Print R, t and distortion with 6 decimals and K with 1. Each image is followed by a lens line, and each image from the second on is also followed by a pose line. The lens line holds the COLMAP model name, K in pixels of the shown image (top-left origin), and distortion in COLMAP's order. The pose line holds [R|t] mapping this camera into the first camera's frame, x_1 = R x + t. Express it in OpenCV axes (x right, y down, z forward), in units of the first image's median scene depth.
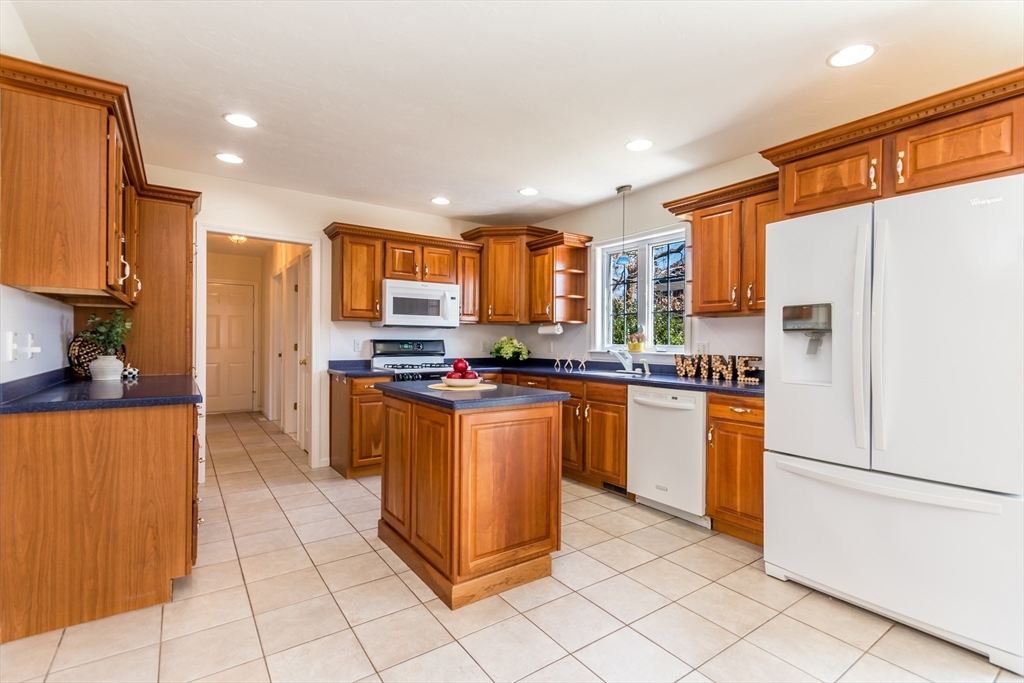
lens RADIAL K [[467.7, 0, 516.7], [0, 467.7, 340.3], [0, 0, 1]] dist [0.005338, -0.000618]
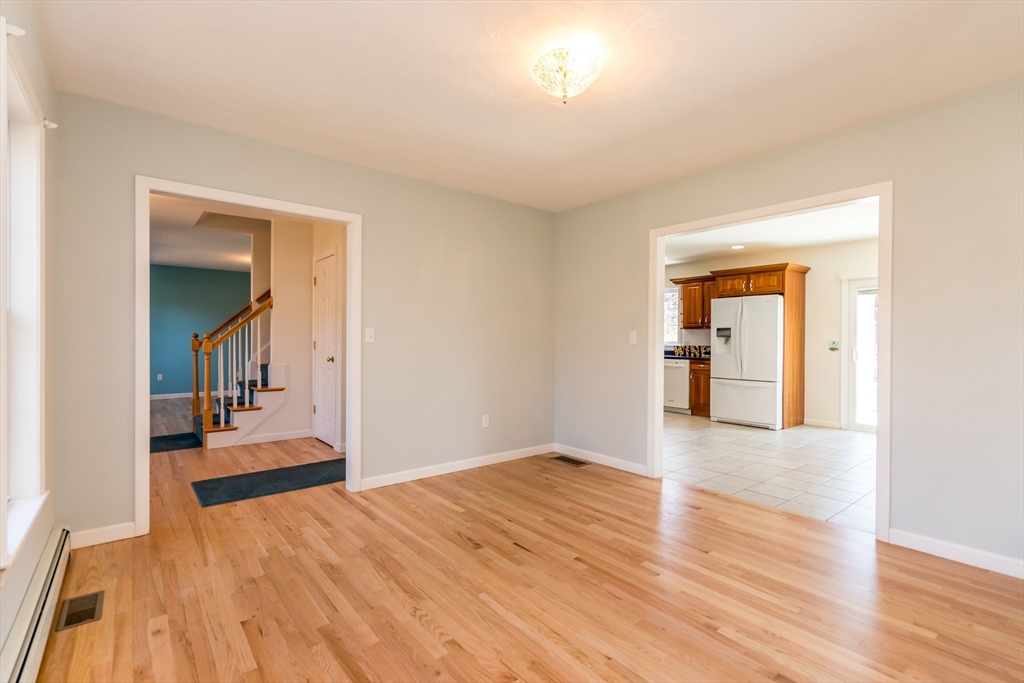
lens RADIAL K [[467.7, 0, 519.0], [0, 467.7, 338.2], [0, 0, 1]] dist [0.005338, -0.000618]
pose [[0.997561, 0.001760, 0.069775, -0.648940], [-0.001867, 0.999997, 0.001471, -0.007694], [-0.069773, -0.001597, 0.997562, -1.371709]]
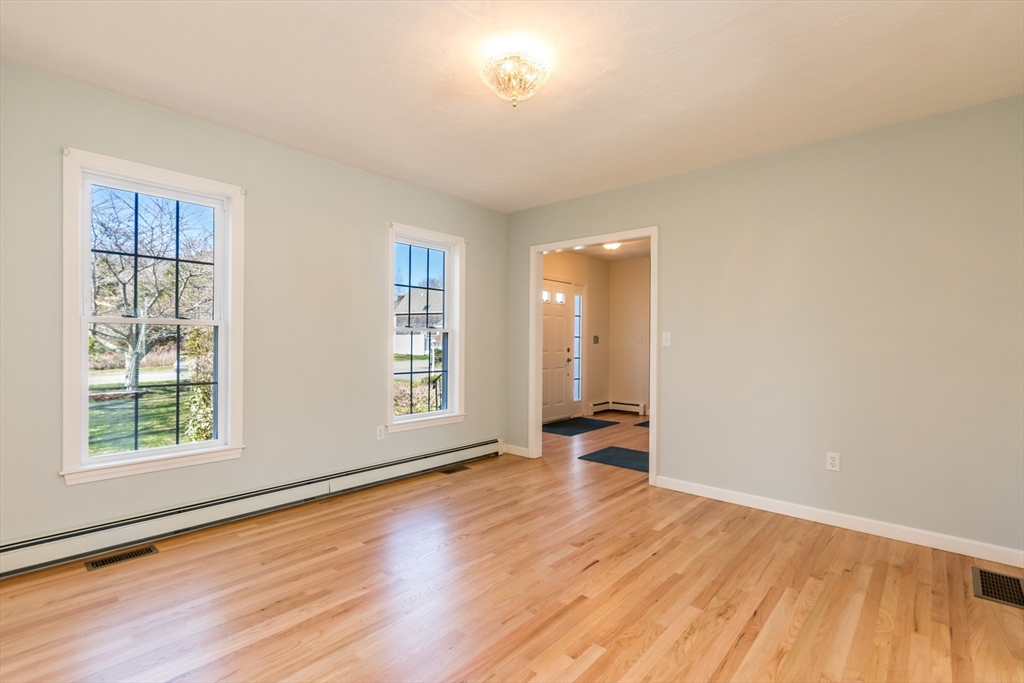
lens RADIAL K [[467.7, 0, 510.5], [0, 467.7, 337.4], [0, 0, 1]] dist [0.005338, -0.000618]
pose [[0.223214, -0.012117, -0.974694, 0.164485], [-0.002990, 0.999910, -0.013115, -0.000494], [0.974765, 0.005841, 0.223158, -0.833377]]
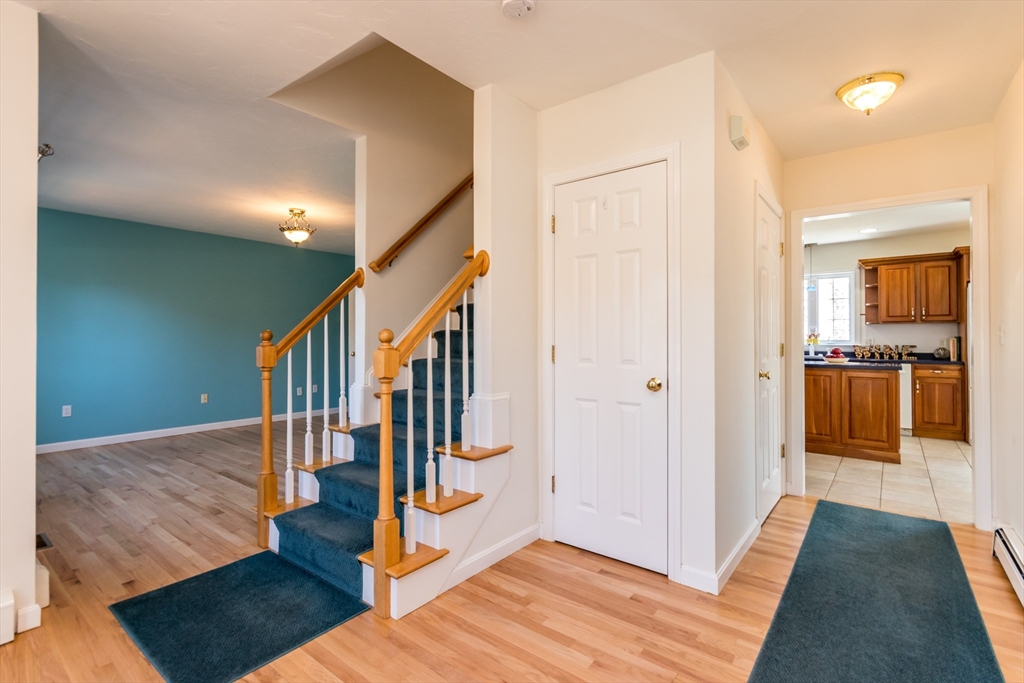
lens RADIAL K [[467.7, 0, 513.0], [0, 467.7, 337.5], [0, 0, 1]] dist [0.005338, -0.000618]
pose [[0.952702, 0.000619, 0.303904, -1.639142], [-0.001567, 0.999995, 0.002877, -0.001616], [-0.303901, -0.003217, 0.952698, -0.317445]]
